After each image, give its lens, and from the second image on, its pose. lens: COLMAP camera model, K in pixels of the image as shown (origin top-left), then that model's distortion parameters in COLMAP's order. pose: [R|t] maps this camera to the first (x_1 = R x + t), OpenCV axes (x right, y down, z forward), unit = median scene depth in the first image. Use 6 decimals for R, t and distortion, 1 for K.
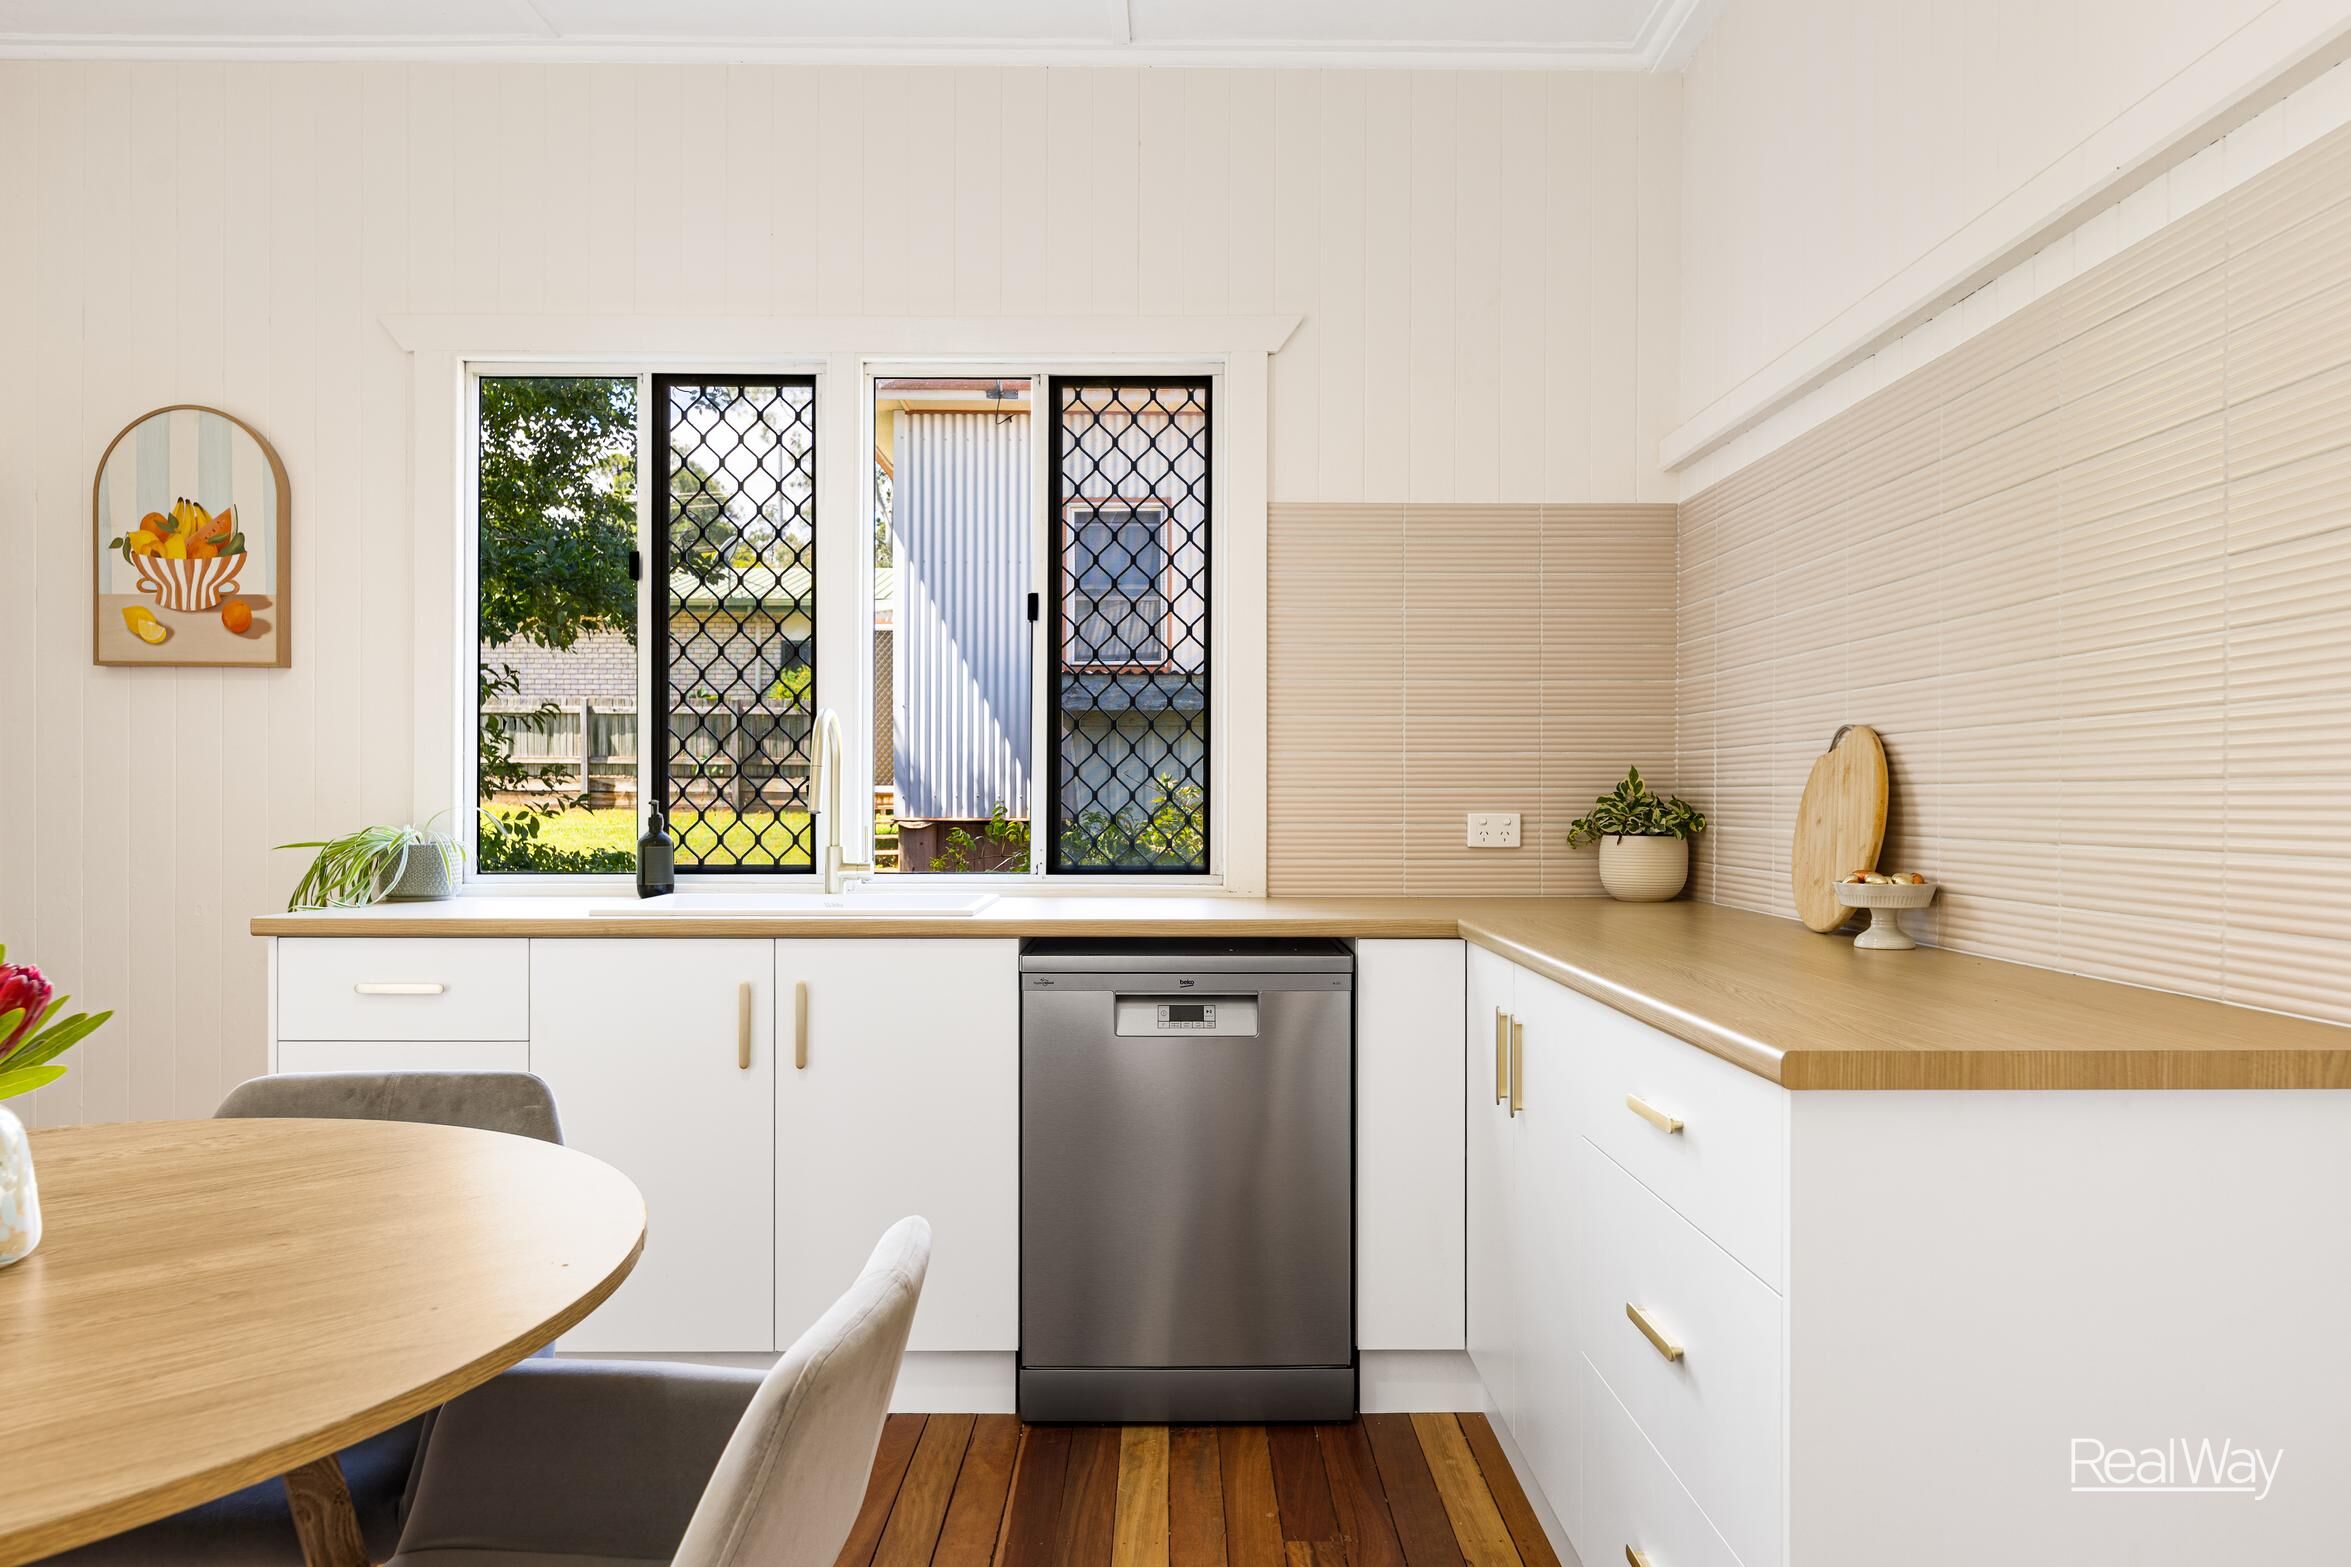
lens RADIAL K [[1522.0, 0, 1181.9], [0, 1522.0, 805.8], [0, 0, 1]] dist [0.006697, -0.000607]
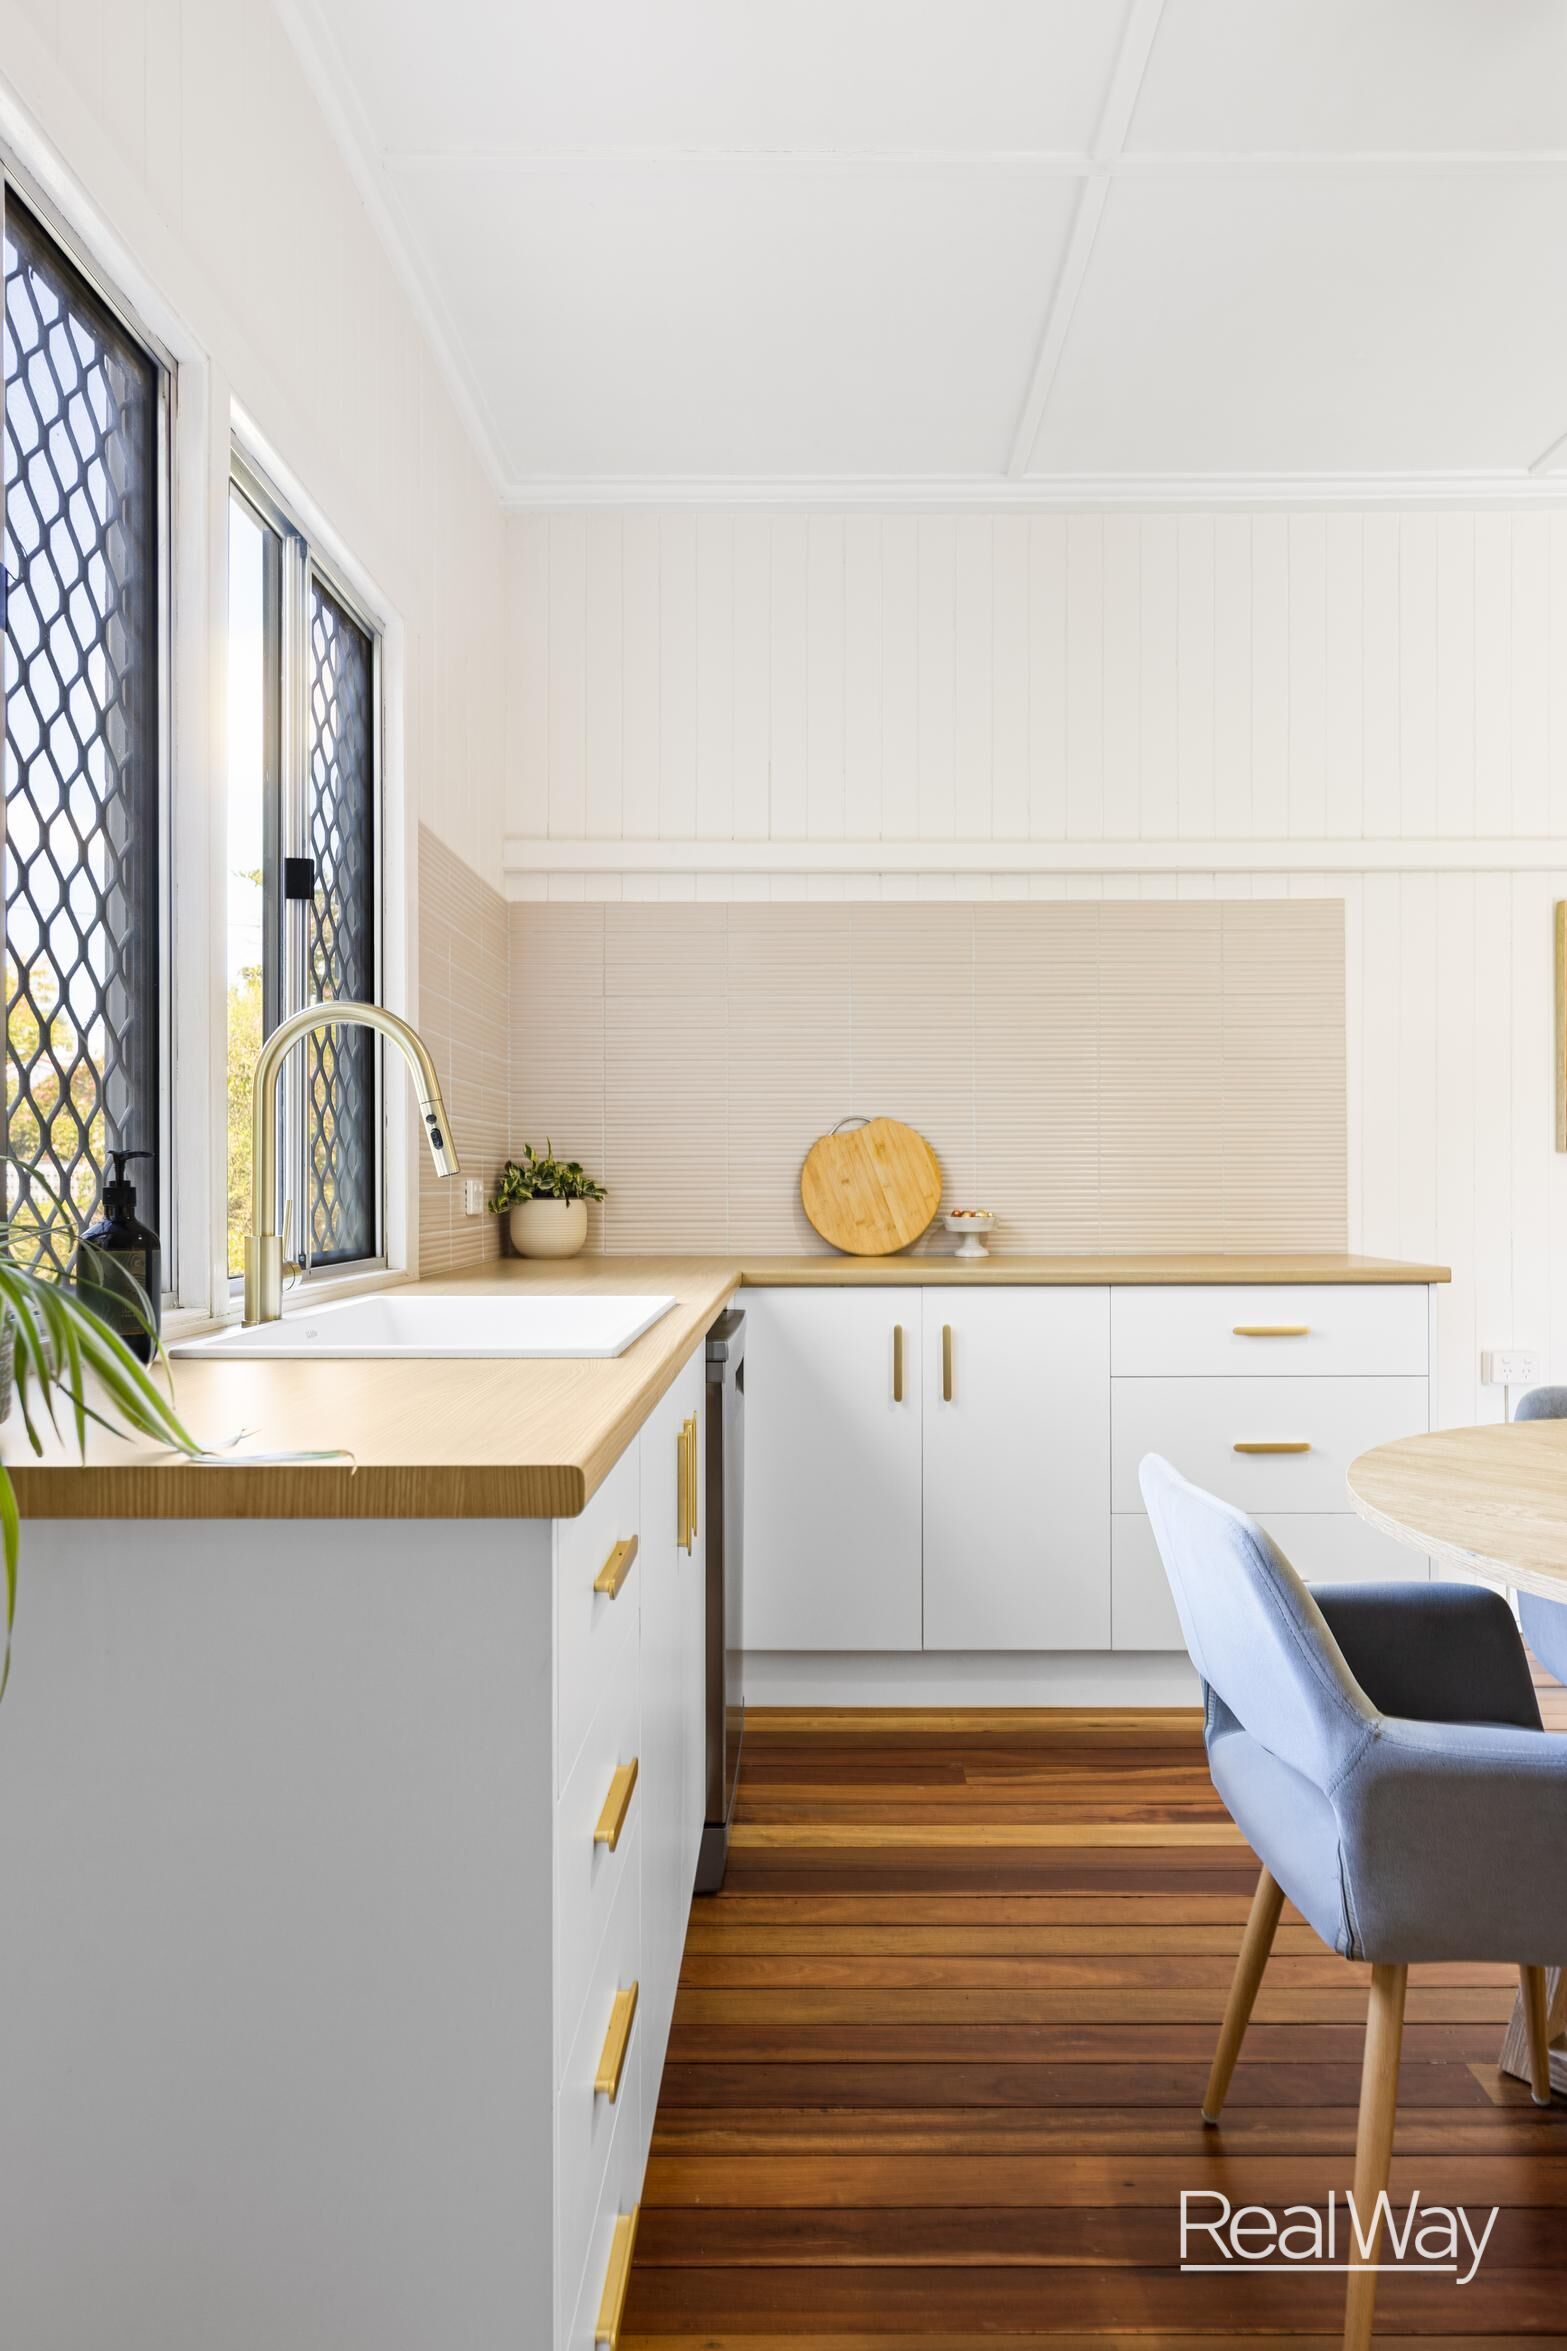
lens RADIAL K [[1522.0, 0, 781.5], [0, 1522.0, 1180.8], [0, 0, 1]] dist [0.006697, -0.000607]
pose [[0.023166, 0.005997, 0.999714, -0.812275], [0.003716, 0.999975, -0.006084, 0.014155], [-0.999725, 0.003856, 0.023143, 0.806616]]
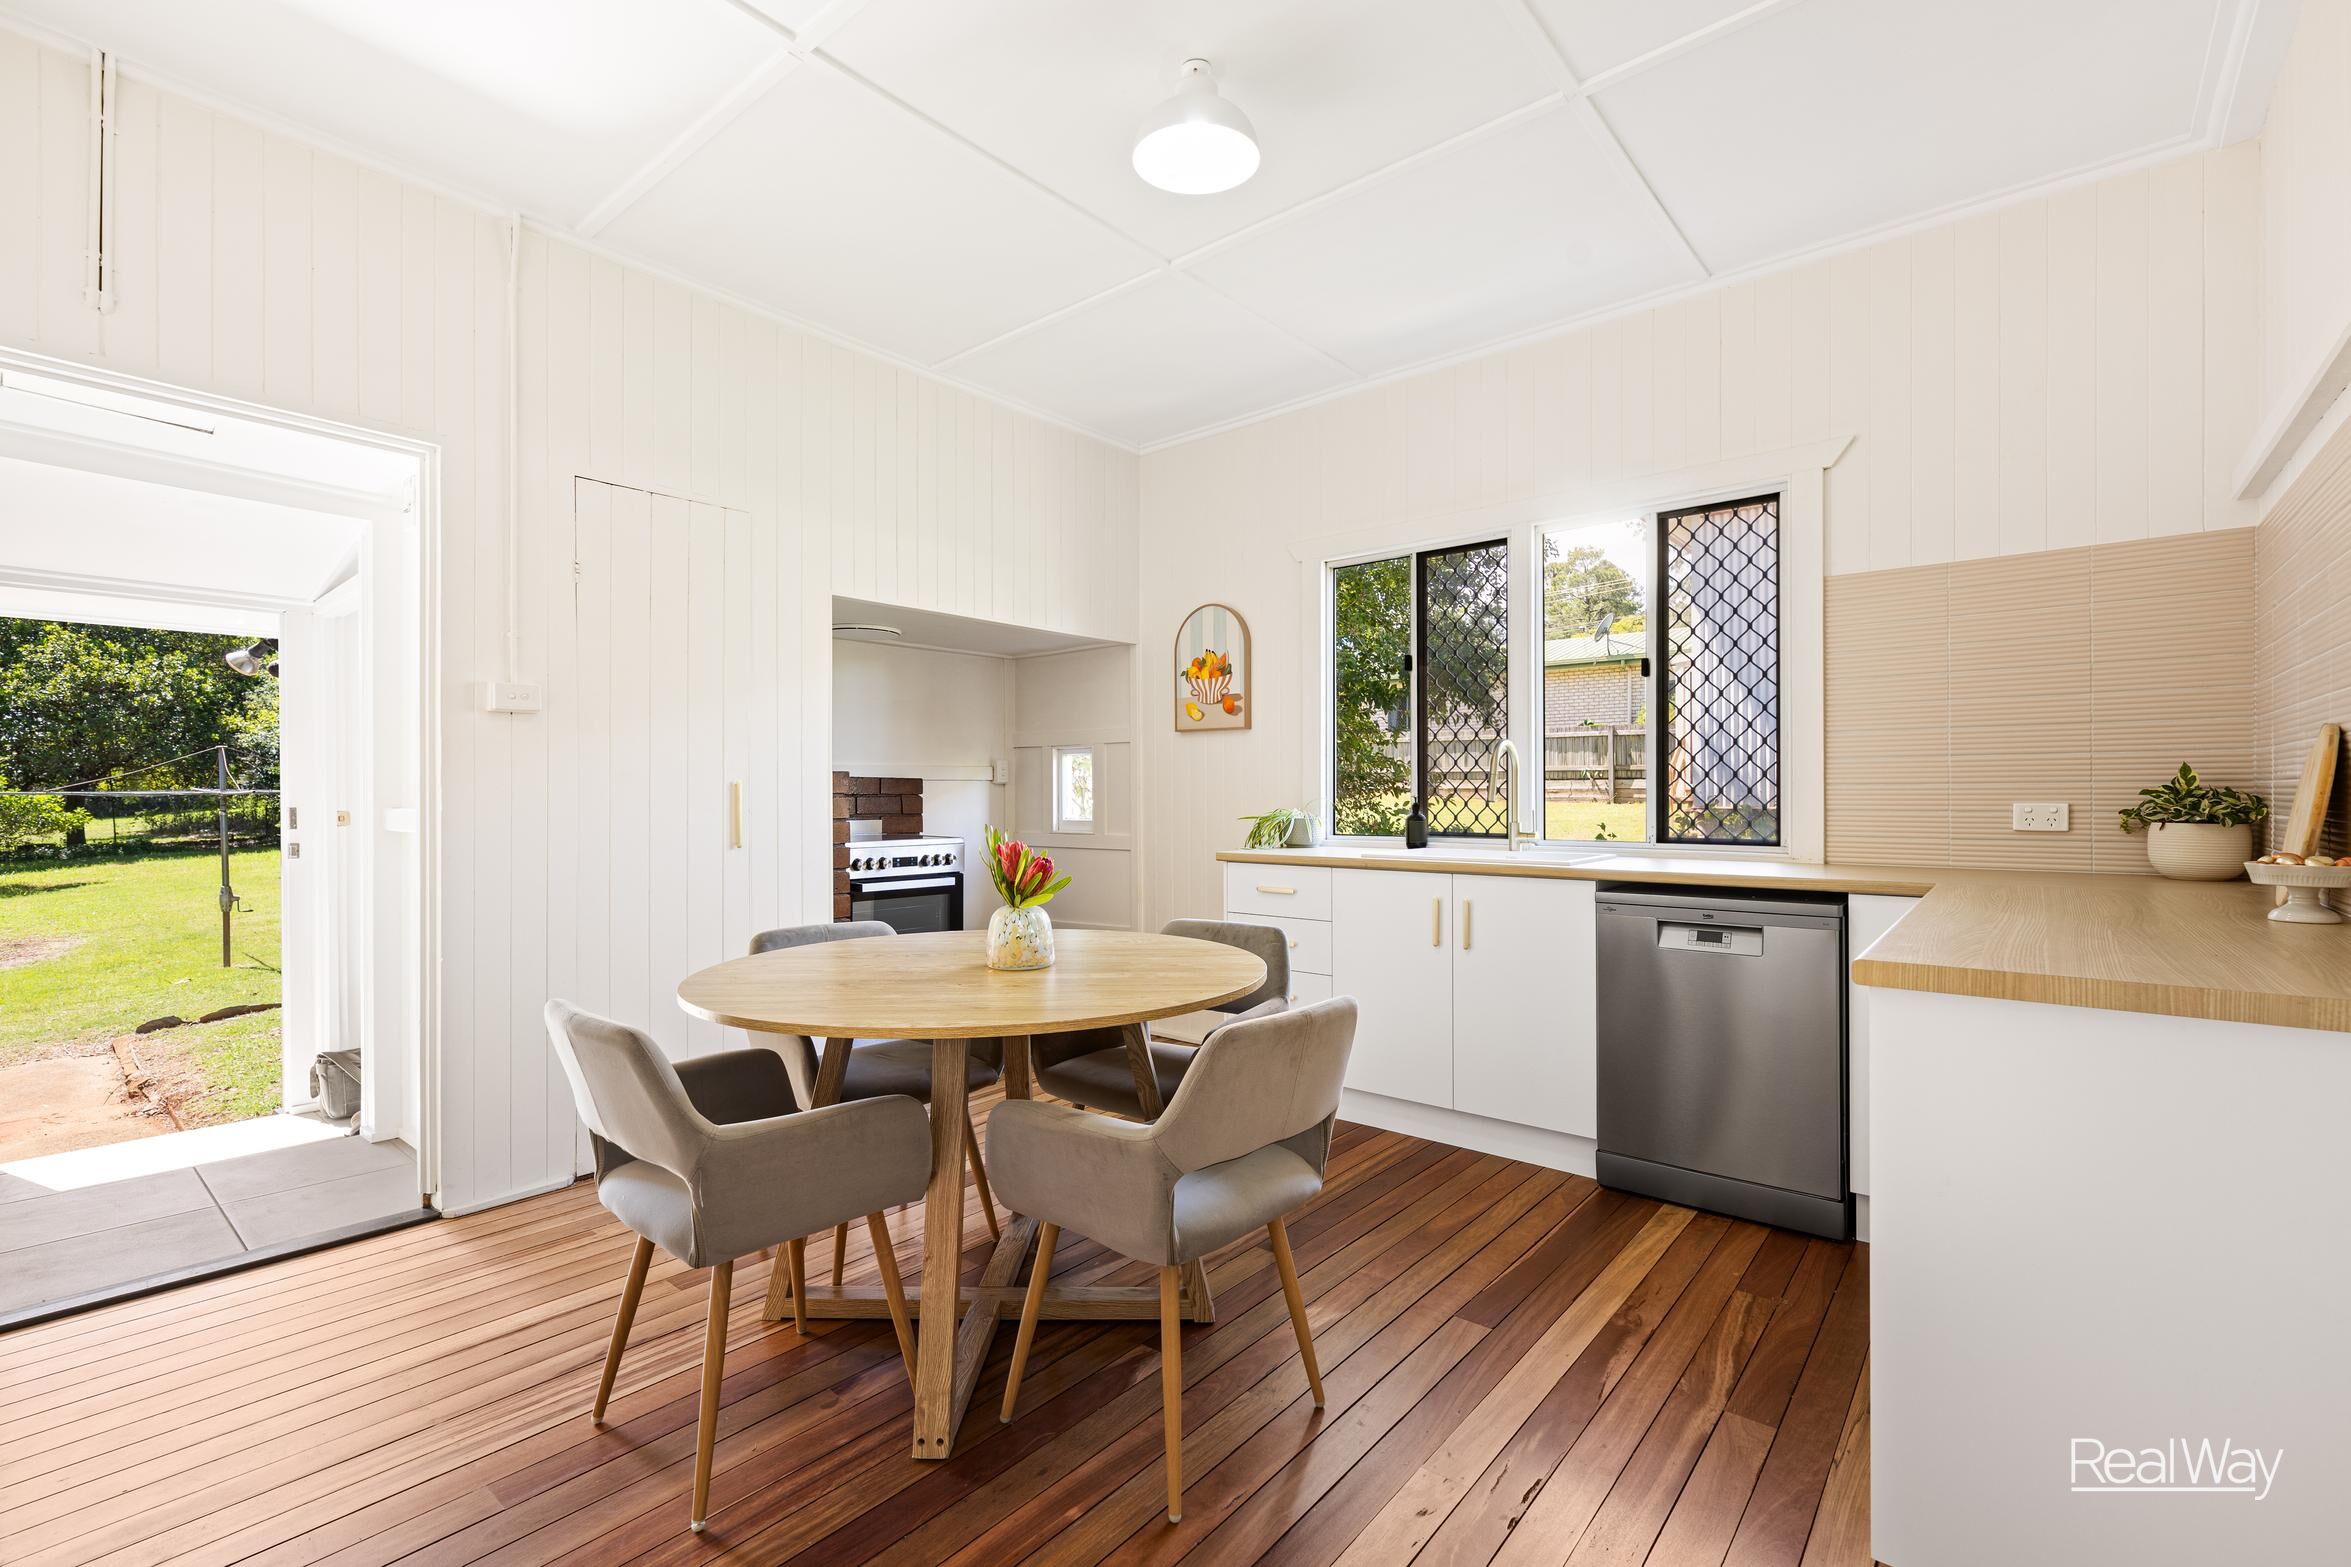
lens RADIAL K [[1030.4, 0, 1176.2], [0, 1030.4, 793.4], [0, 0, 1]] dist [0.001218, -0.000020]
pose [[0.760022, -0.003606, -0.649888, 0.223498], [0.001207, 0.999991, -0.004137, -0.000431], [0.649897, 0.002360, 0.760019, -0.091142]]
